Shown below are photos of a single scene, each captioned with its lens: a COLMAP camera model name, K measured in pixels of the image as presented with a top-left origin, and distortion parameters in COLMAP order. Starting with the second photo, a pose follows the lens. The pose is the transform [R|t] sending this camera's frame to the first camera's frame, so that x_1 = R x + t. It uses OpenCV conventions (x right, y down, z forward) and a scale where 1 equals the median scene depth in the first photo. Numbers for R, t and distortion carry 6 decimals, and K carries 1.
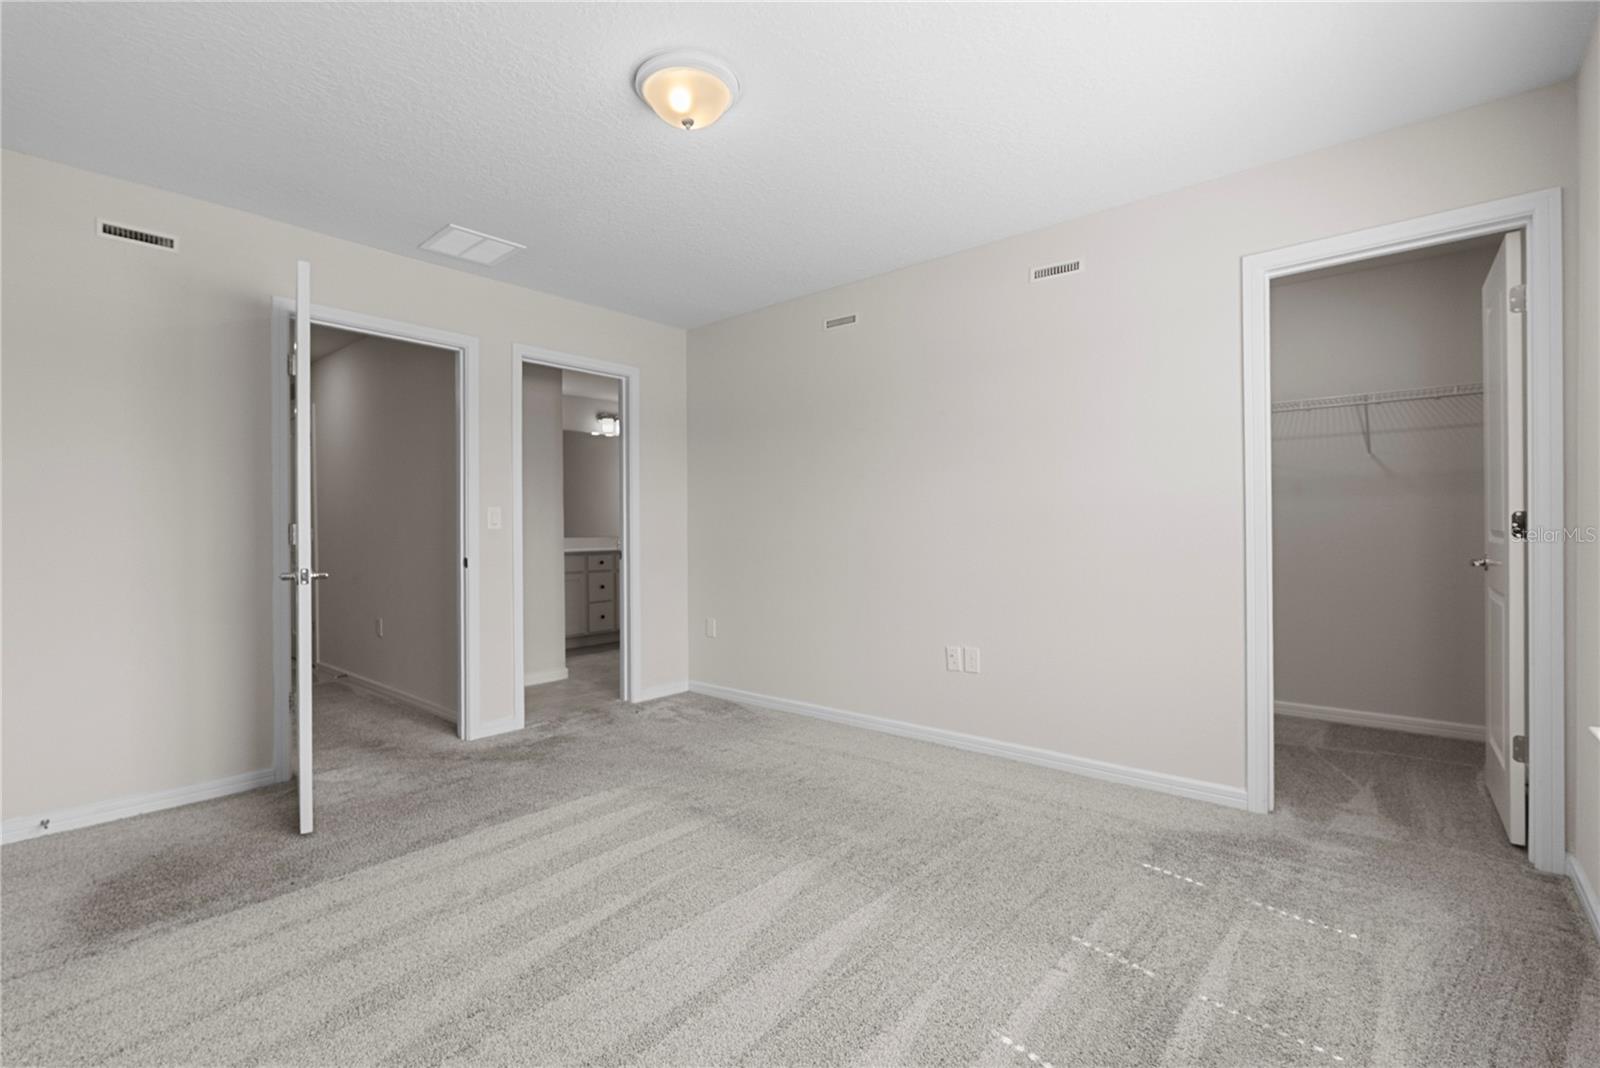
lens RADIAL K [[708.6, 0, 799.3], [0, 708.6, 530.7], [0, 0, 1]] dist [-0.004300, -0.000067]
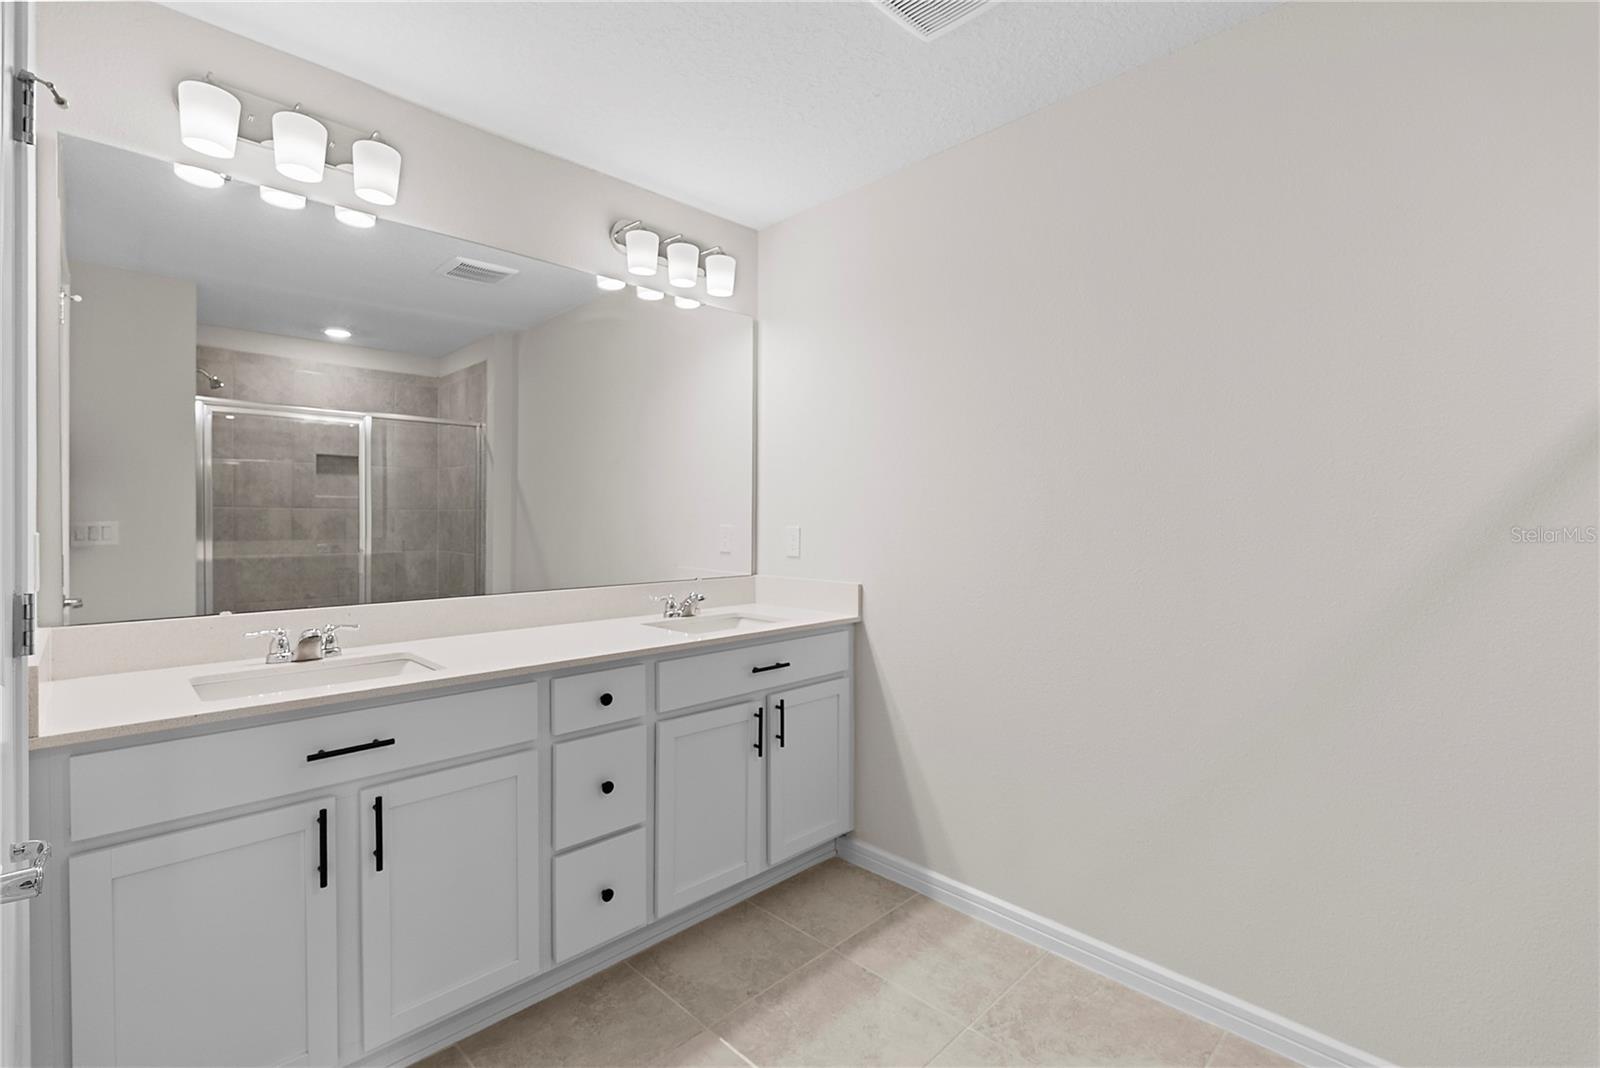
lens RADIAL K [[708.6, 0, 799.7], [0, 708.6, 533.6], [0, 0, 1]] dist [-0.004300, -0.000067]
pose [[0.993639, 0.010501, -0.112118, -0.171539], [-0.009654, 0.999921, 0.008096, -0.025041], [0.112194, -0.006962, 0.993662, 0.730947]]
